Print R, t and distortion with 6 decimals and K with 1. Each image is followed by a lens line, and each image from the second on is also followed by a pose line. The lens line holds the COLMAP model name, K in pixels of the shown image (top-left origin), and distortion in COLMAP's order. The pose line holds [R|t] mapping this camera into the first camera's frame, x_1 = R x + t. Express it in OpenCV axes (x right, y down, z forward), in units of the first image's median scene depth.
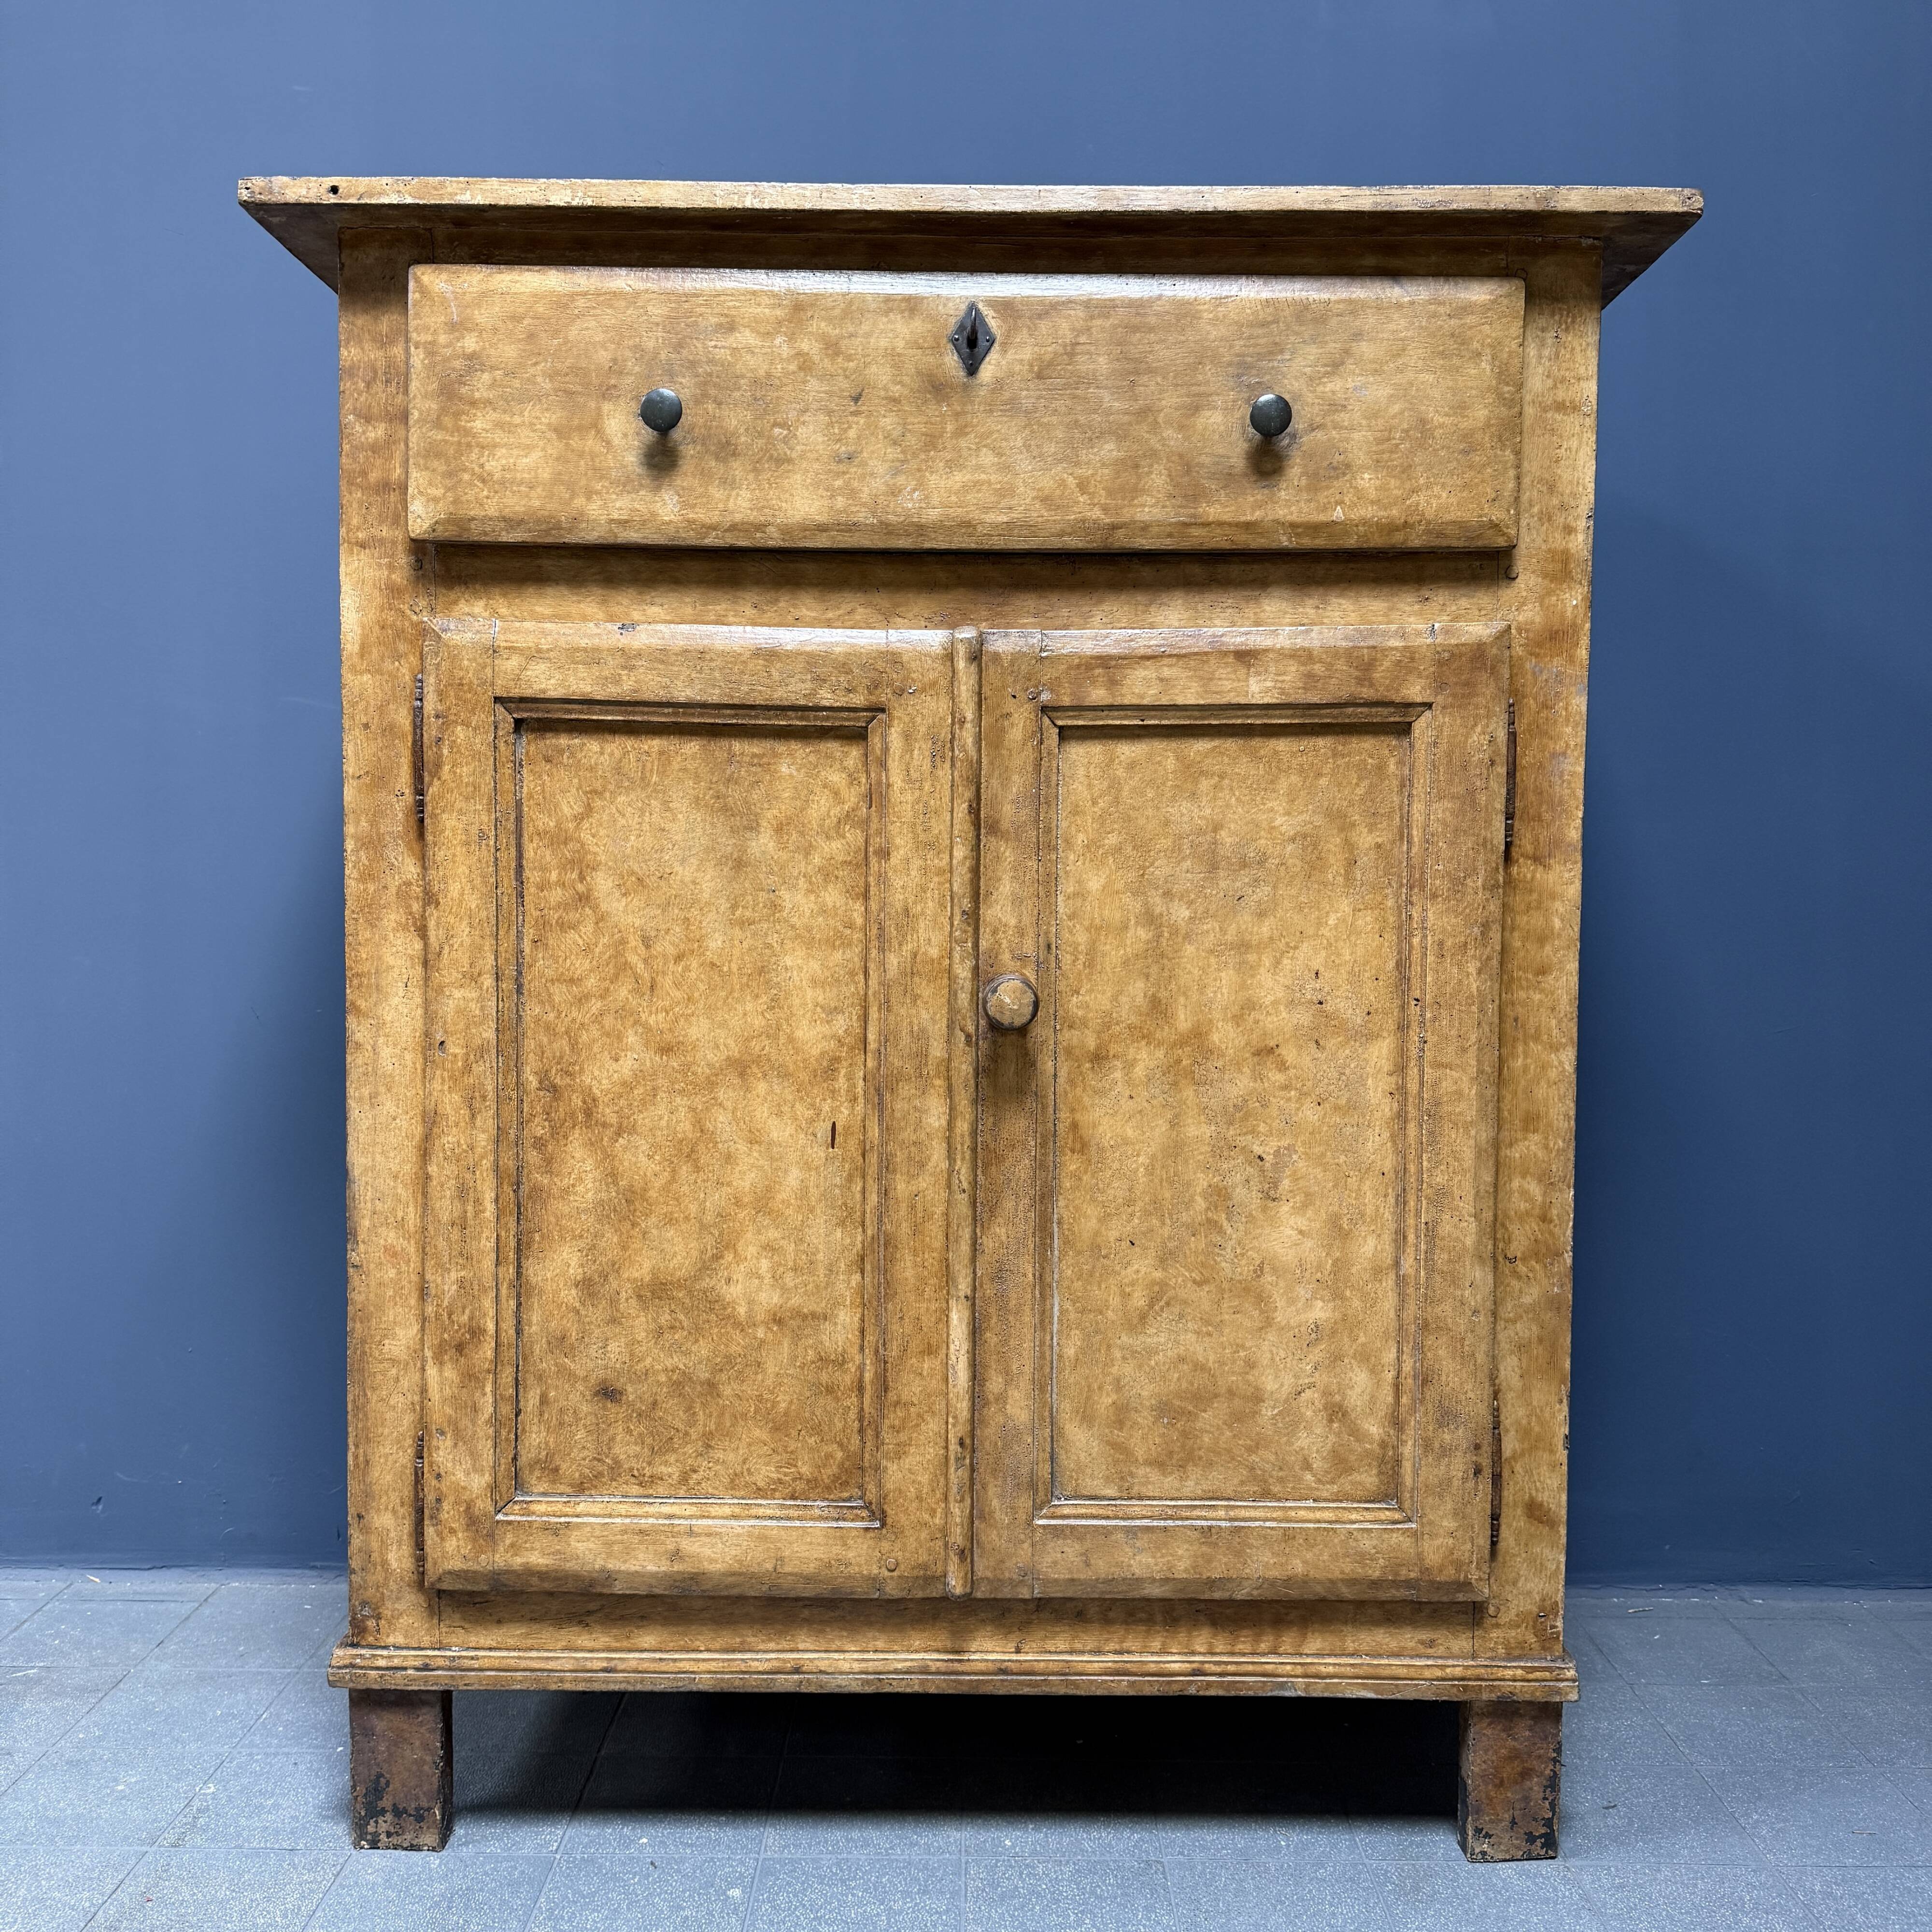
lens RADIAL K [[1795.9, 0, 965.5], [0, 1795.9, 974.4], [0, 0, 1]] dist [0.207908, -0.494373]
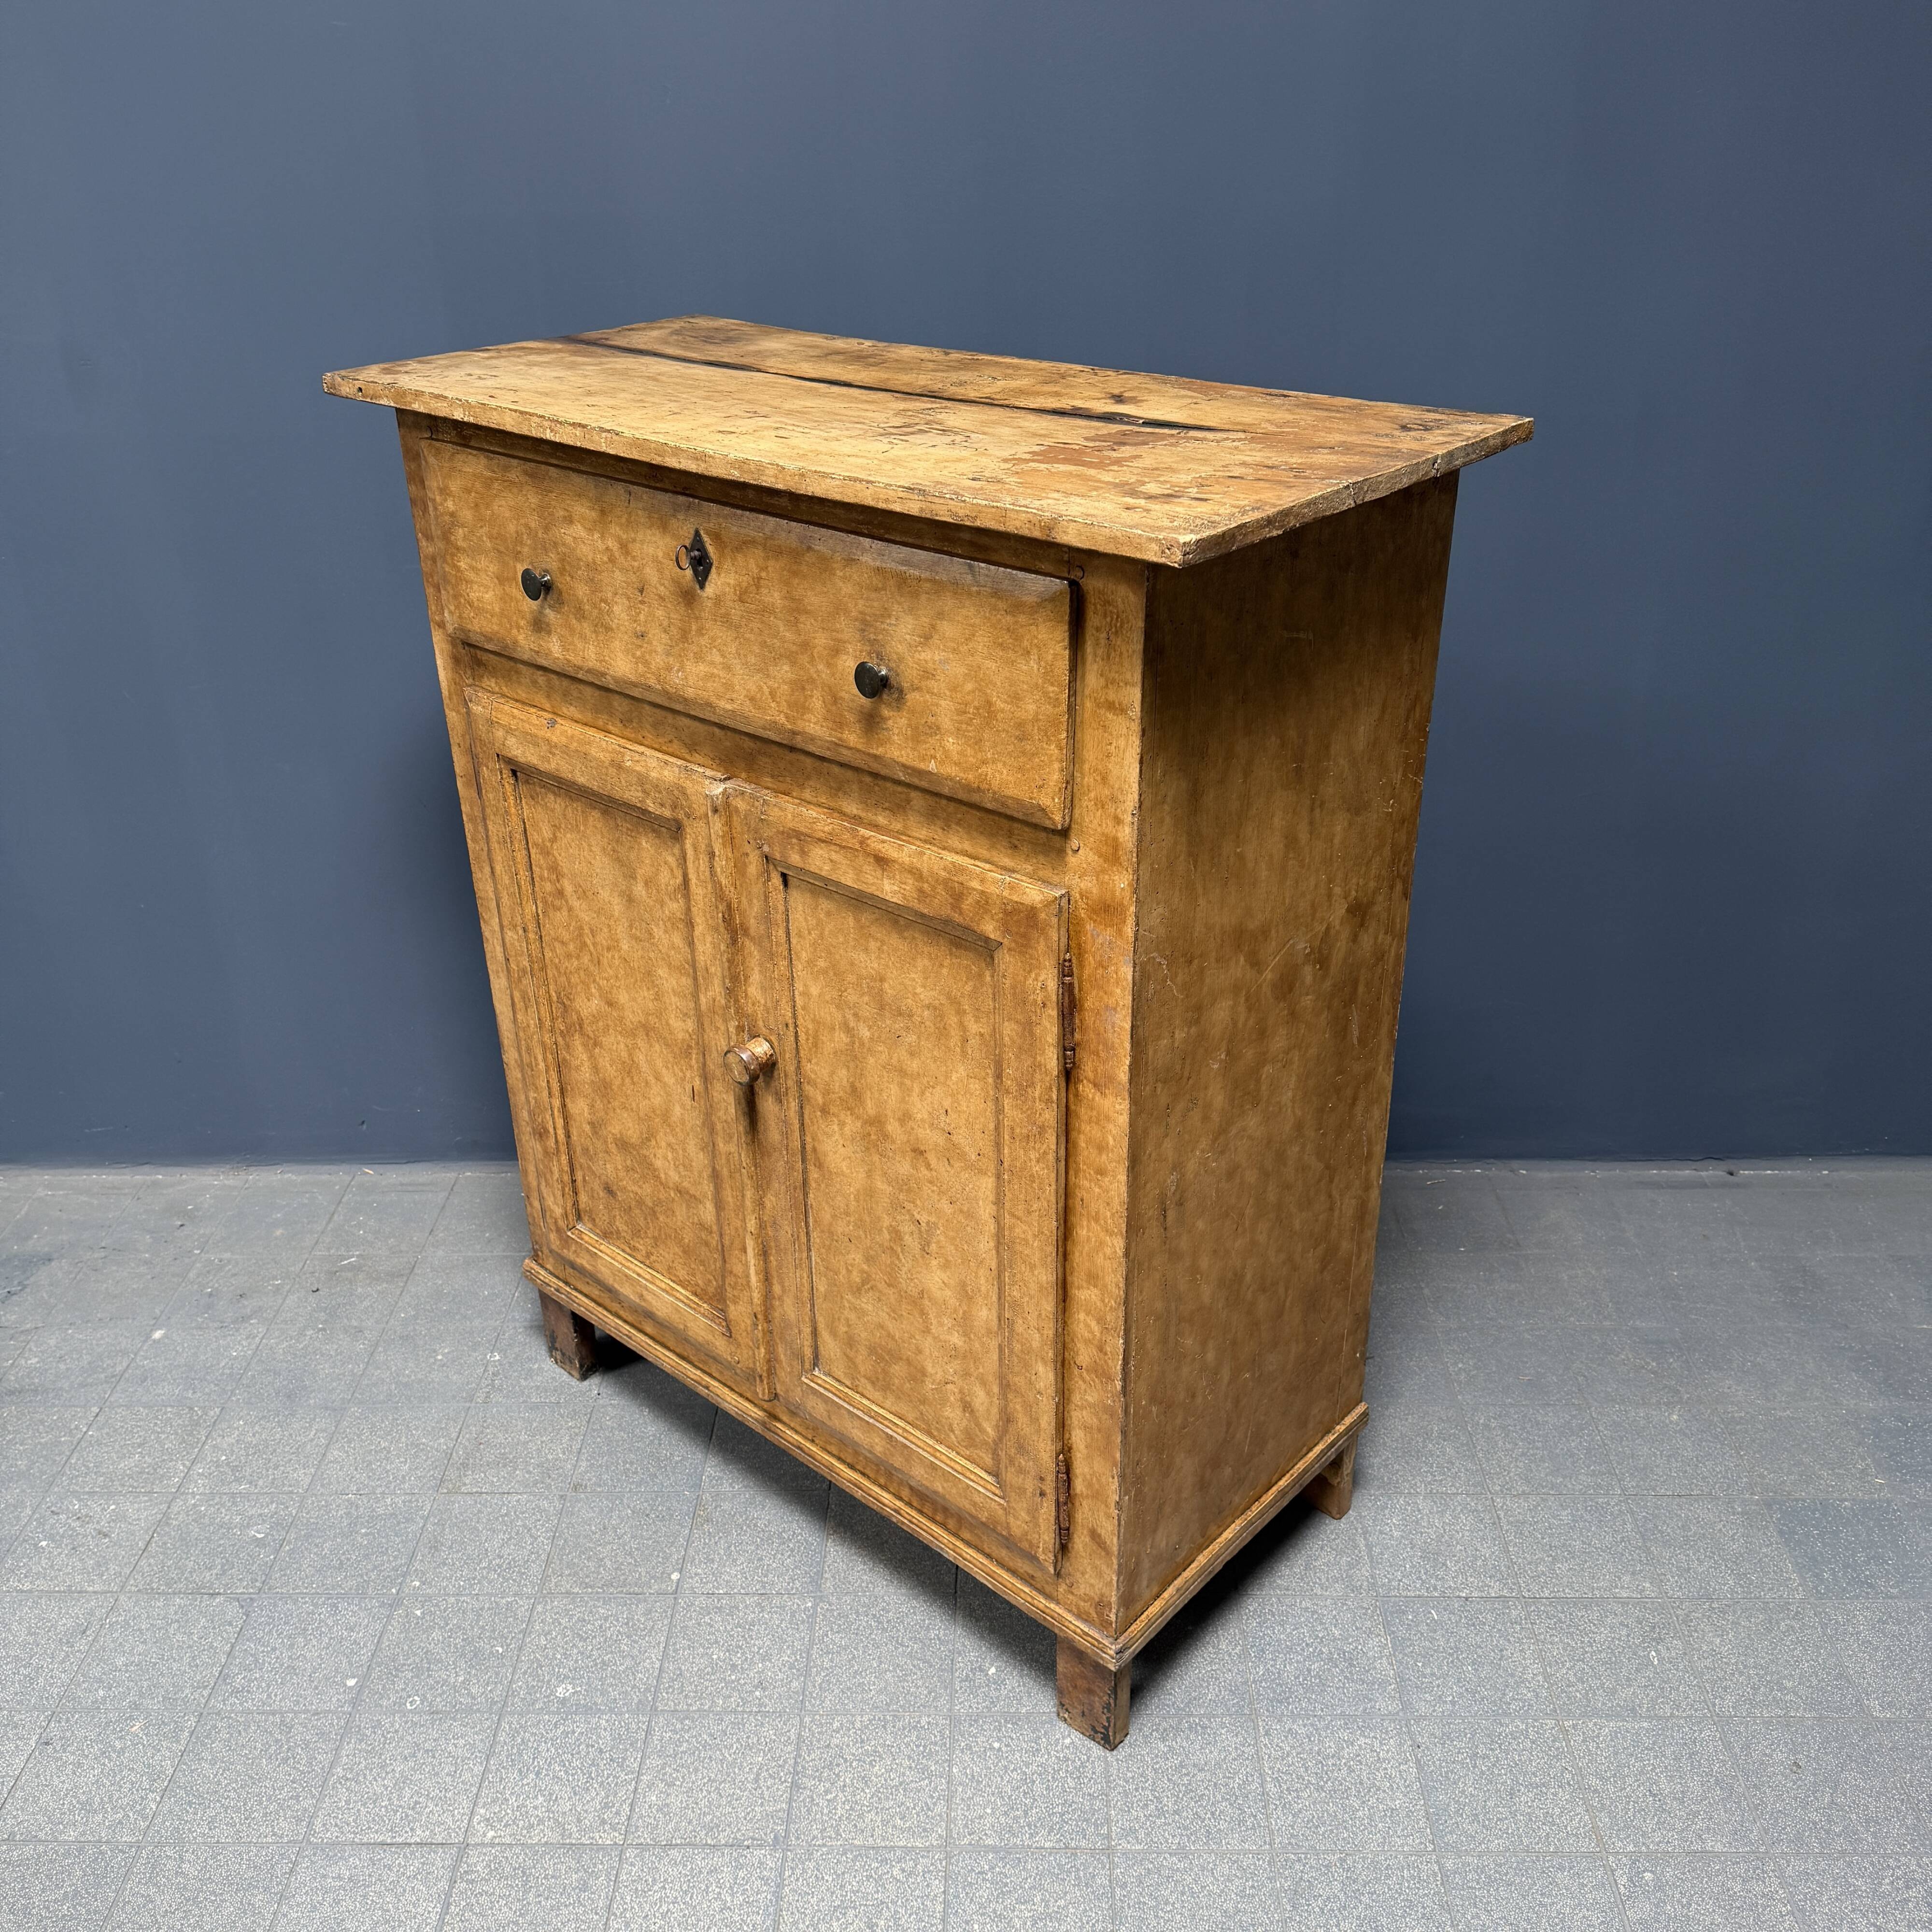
lens RADIAL K [[1781.9, 0, 967.3], [0, 1781.9, 969.9], [0, 0, 1]] dist [0.189673, -0.391567]
pose [[0.750737, 0.288783, -0.594136, 0.887747], [-0.013510, 0.905912, 0.423251, -0.591194], [0.660463, -0.309724, 0.684003, 0.227418]]
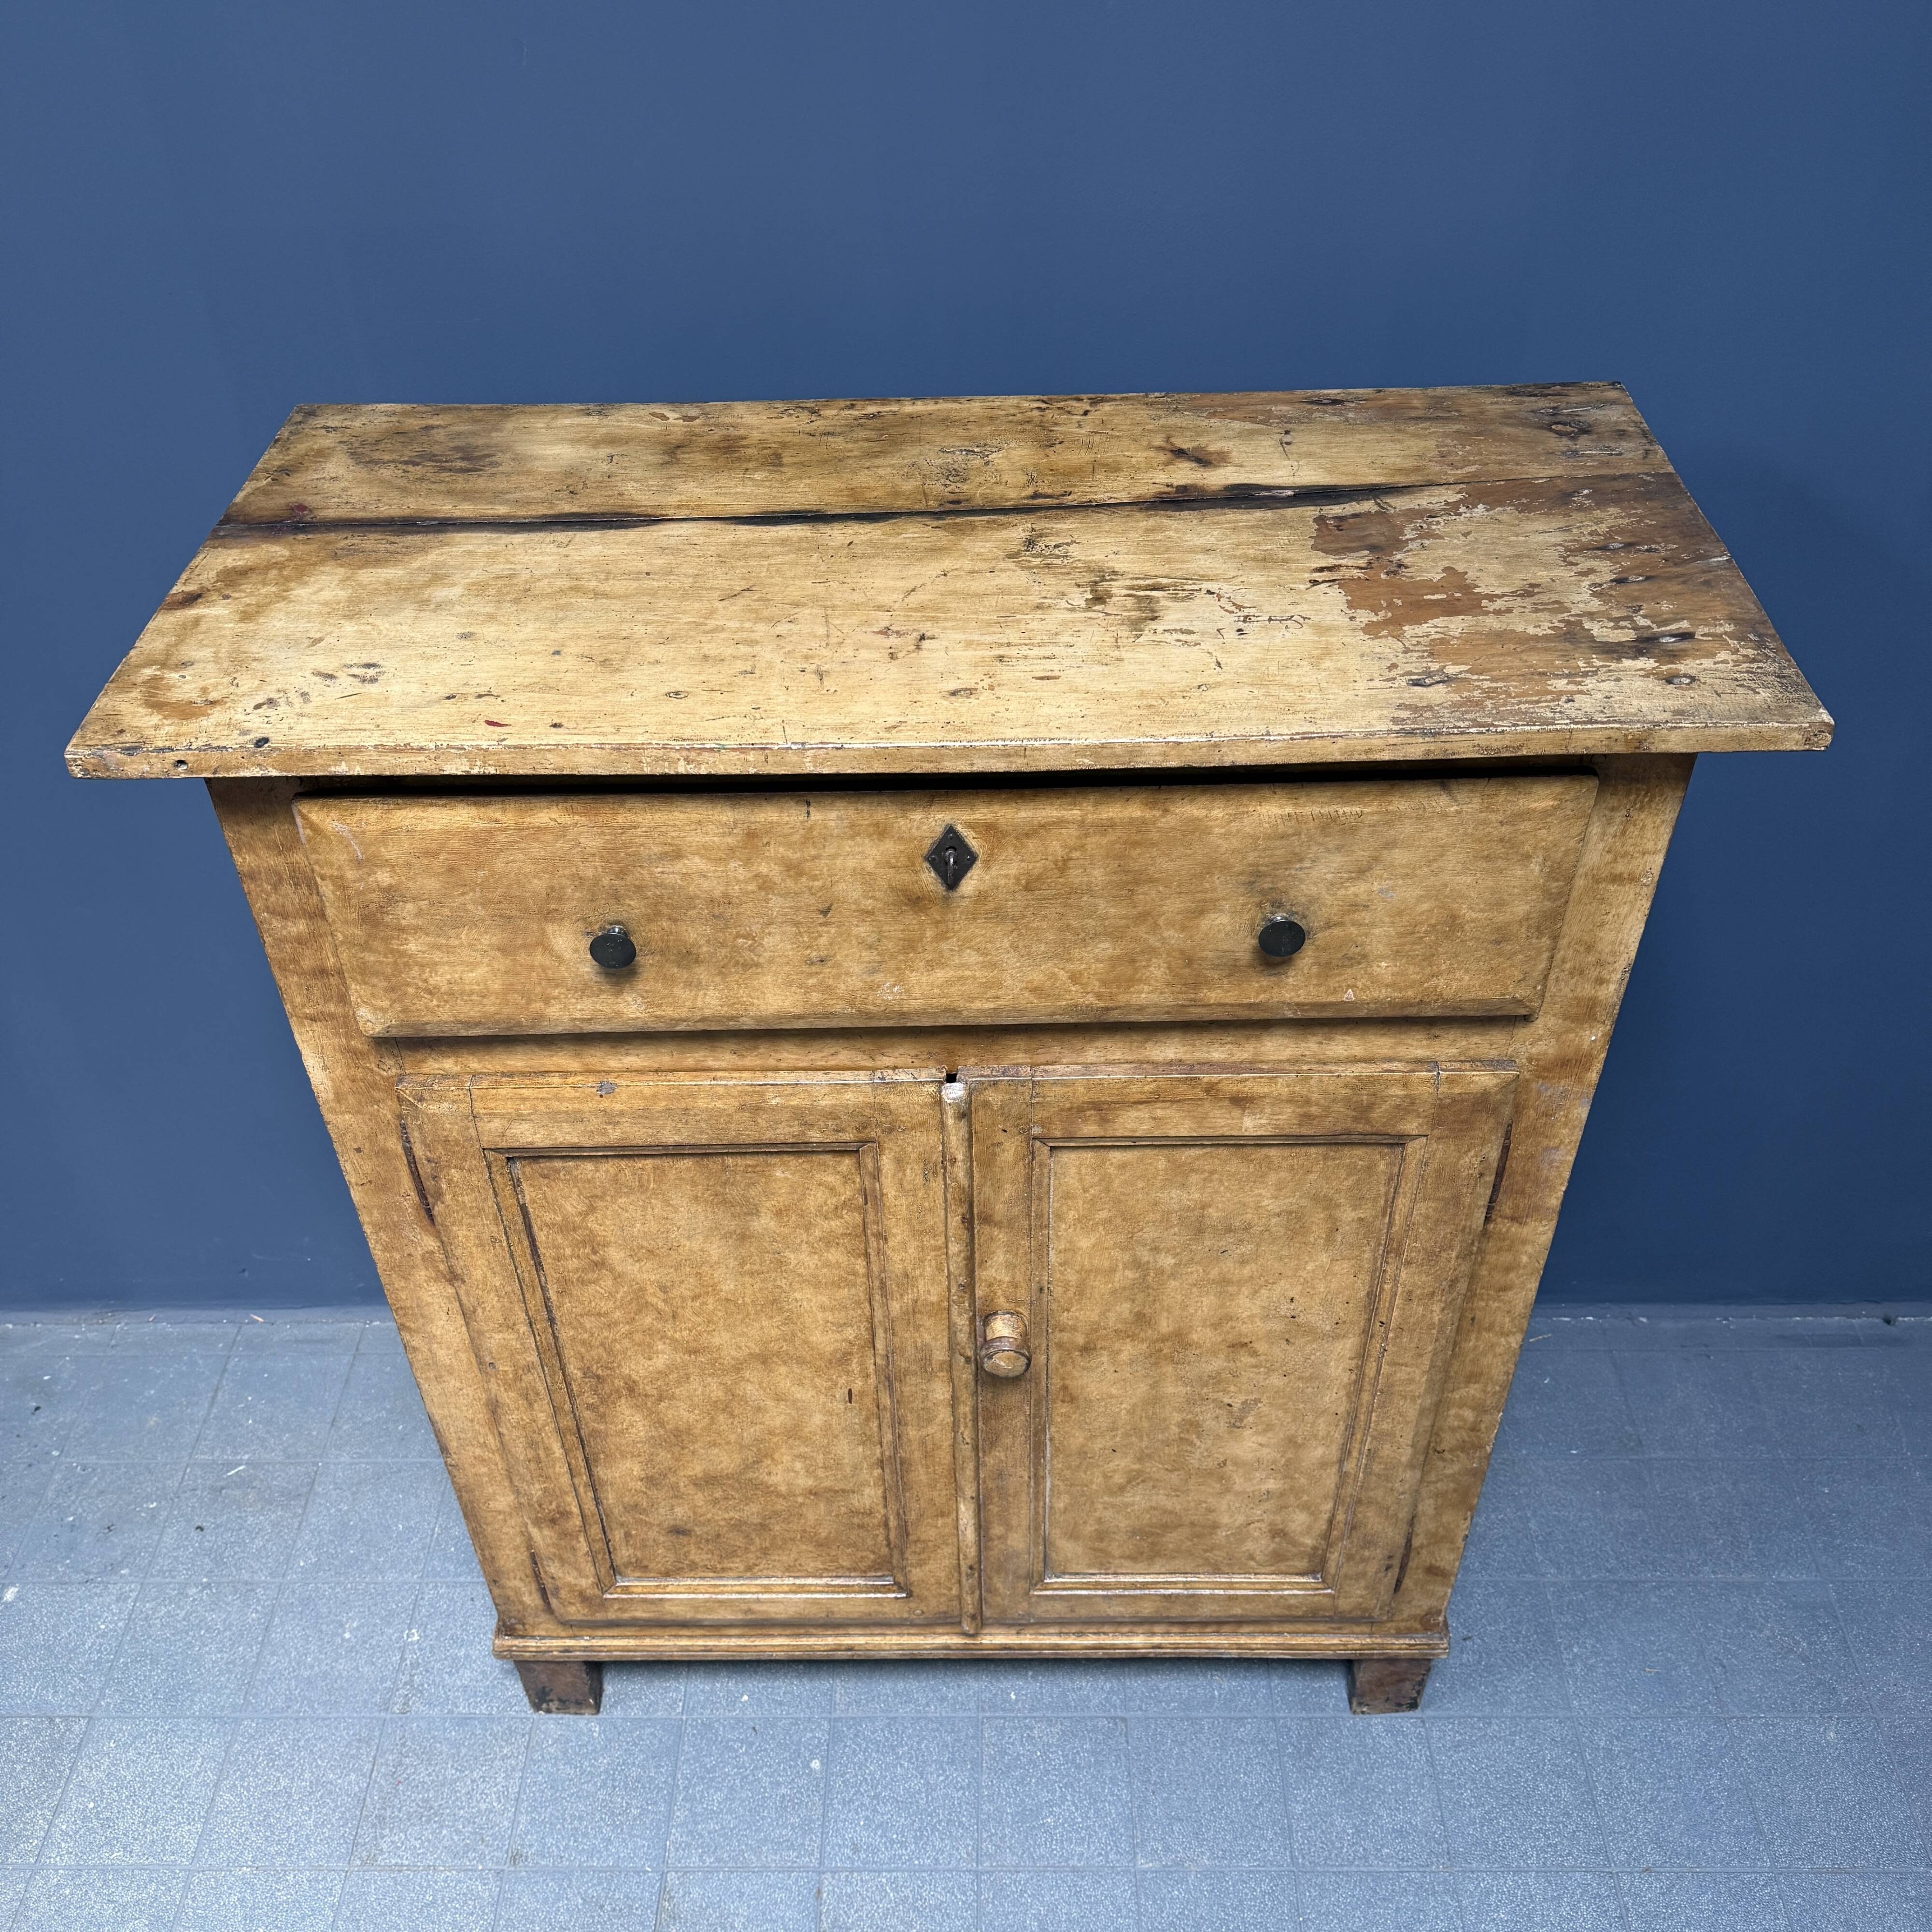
lens RADIAL K [[1781.9, 0, 967.3], [0, 1781.9, 969.9], [0, 0, 1]] dist [0.189673, -0.391567]
pose [[0.999640, -0.018597, -0.019316, 0.026677], [0.026519, 0.792192, 0.609695, -0.813726], [0.003963, -0.609988, 0.792400, 0.275715]]
